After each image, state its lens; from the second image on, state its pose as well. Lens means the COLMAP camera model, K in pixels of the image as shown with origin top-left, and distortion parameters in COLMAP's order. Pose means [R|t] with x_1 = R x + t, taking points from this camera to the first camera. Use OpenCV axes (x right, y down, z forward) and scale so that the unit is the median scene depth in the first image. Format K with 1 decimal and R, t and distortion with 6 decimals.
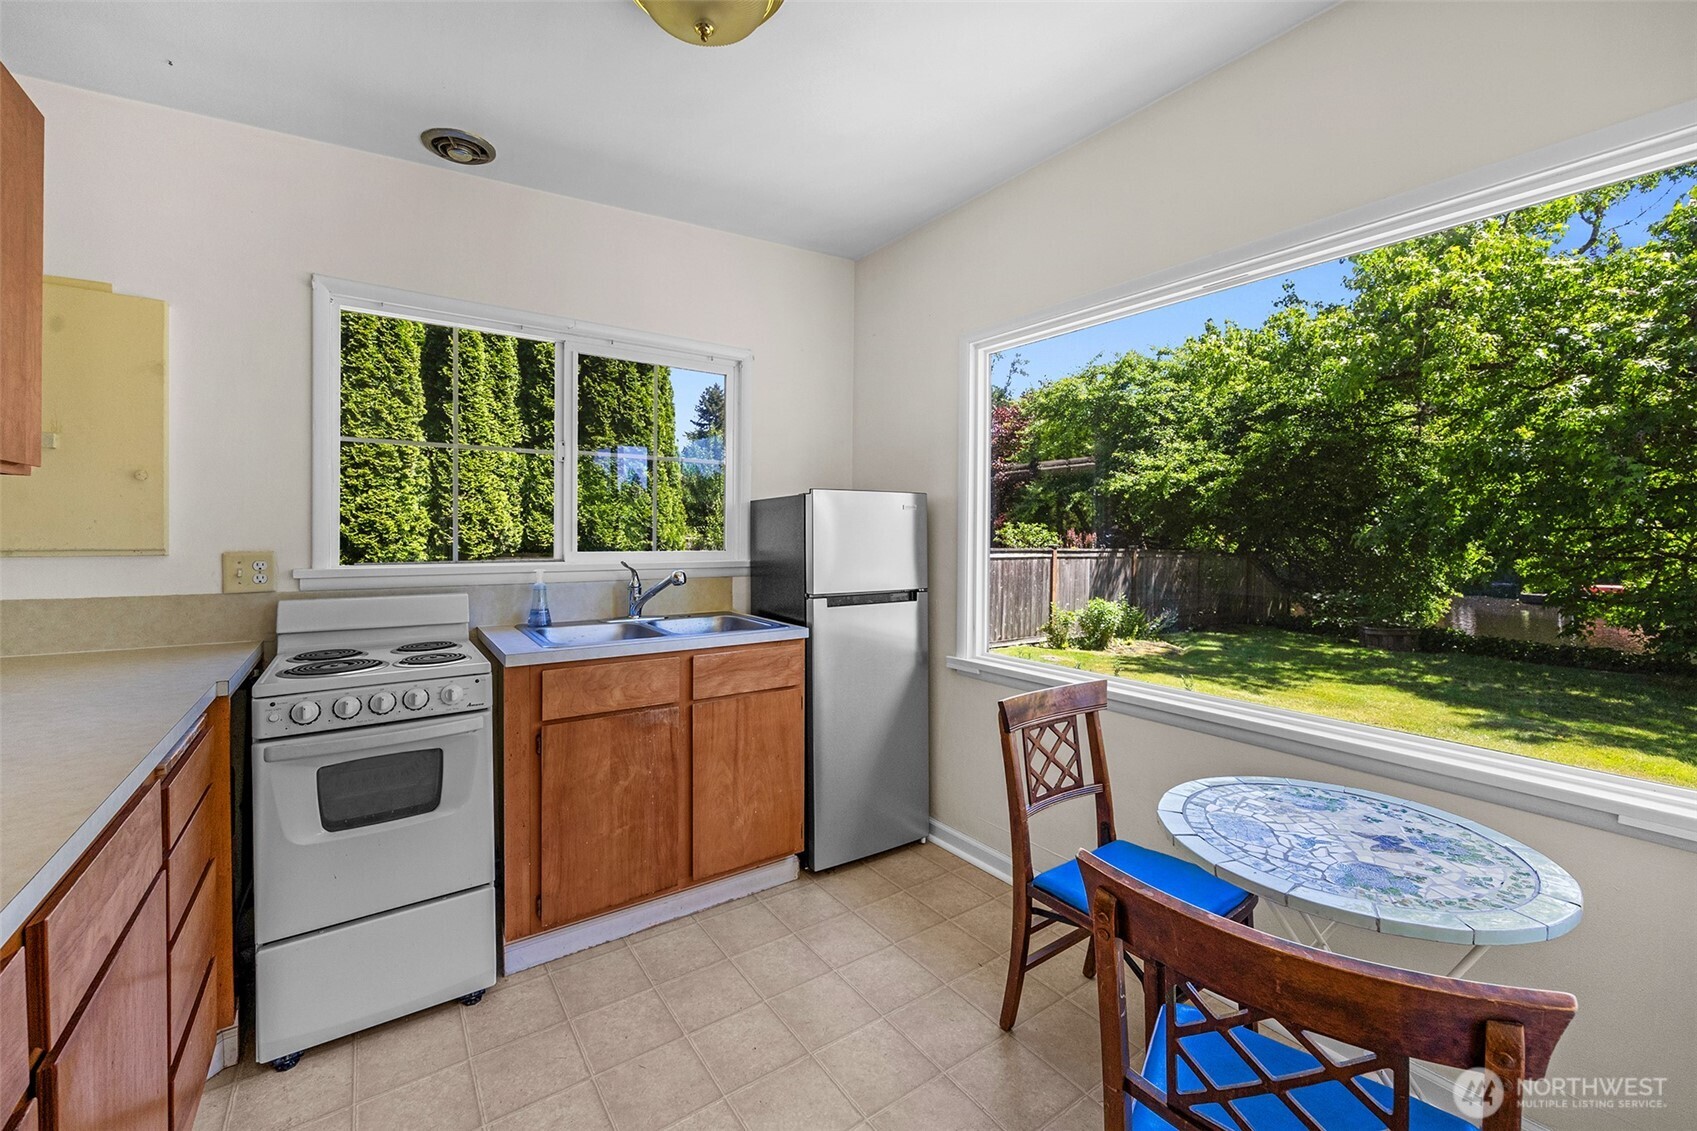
lens RADIAL K [[692.7, 0, 845.9], [0, 692.7, 544.2], [0, 0, 1]] dist [-0.008229, -0.000106]
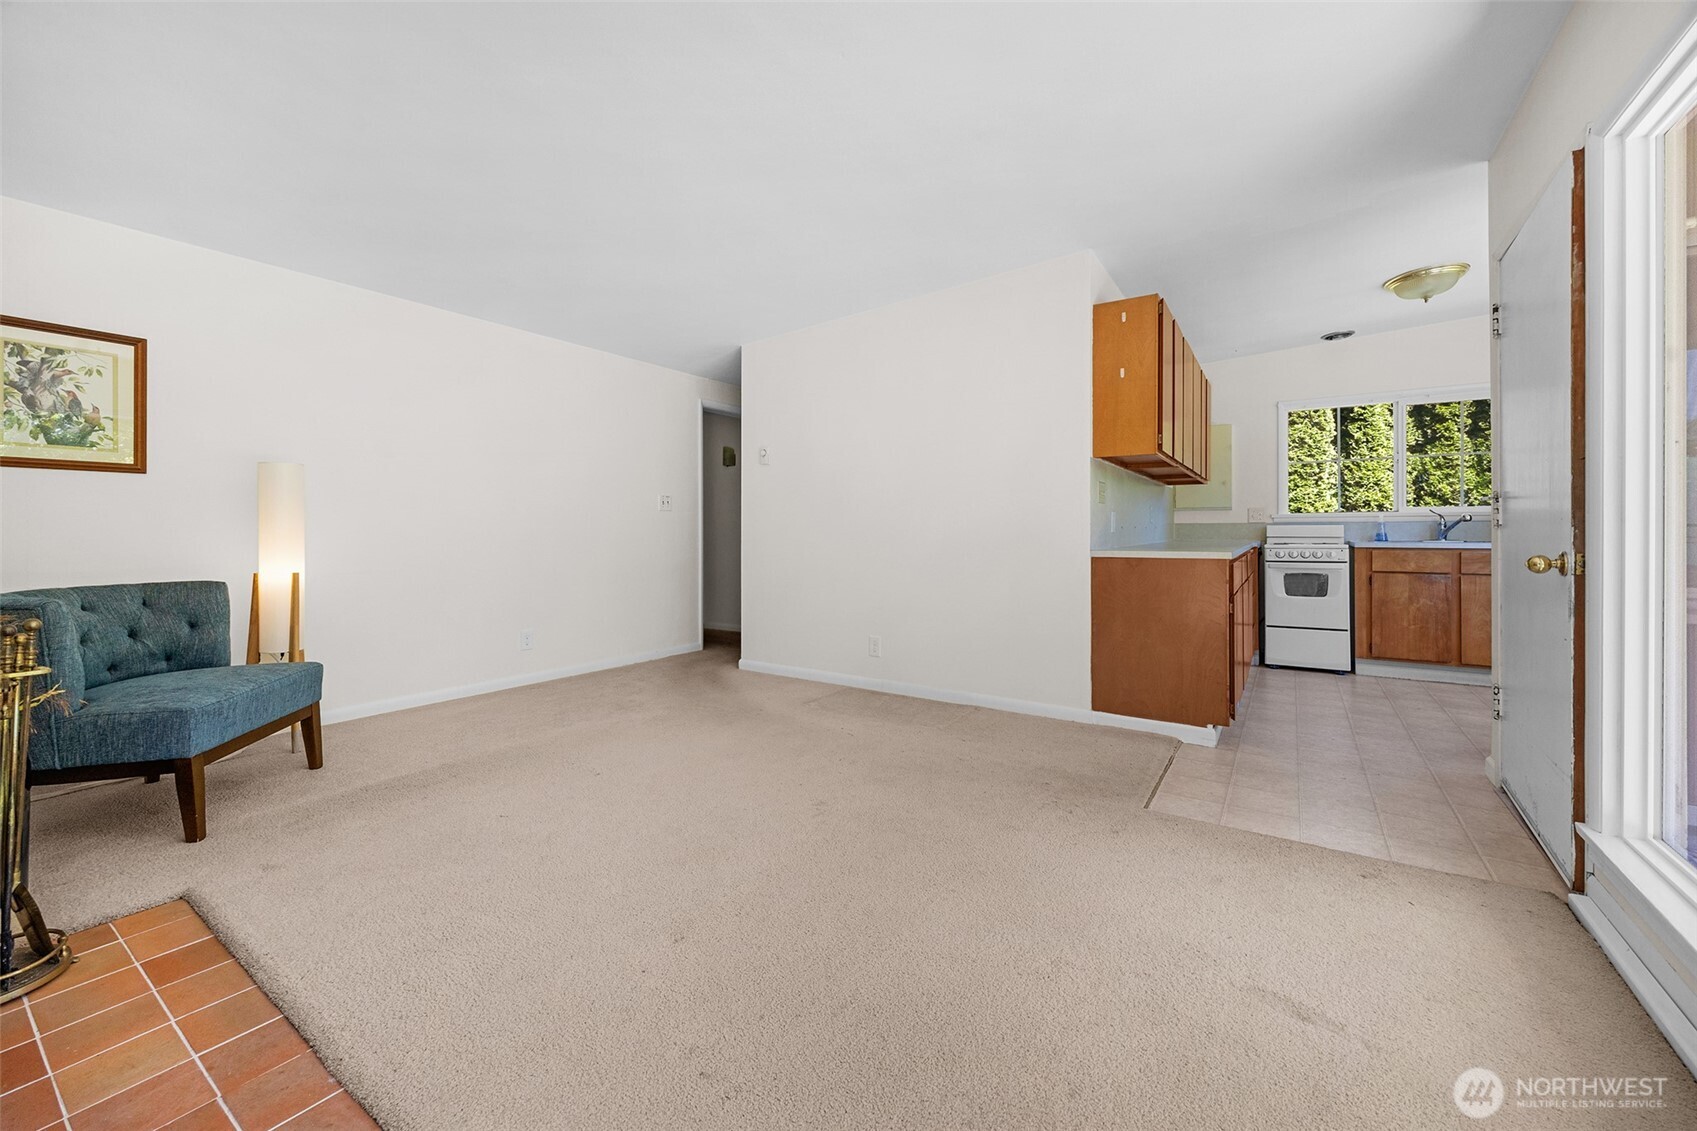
lens RADIAL K [[657.4, 0, 849.1], [0, 657.4, 529.6], [0, 0, 1]] dist [-0.001617, -0.000203]
pose [[0.363414, -0.013115, -0.931536, 0.933281], [-0.012800, 0.999736, -0.019068, 0.158164], [0.931540, 0.018853, 0.363150, -1.389401]]
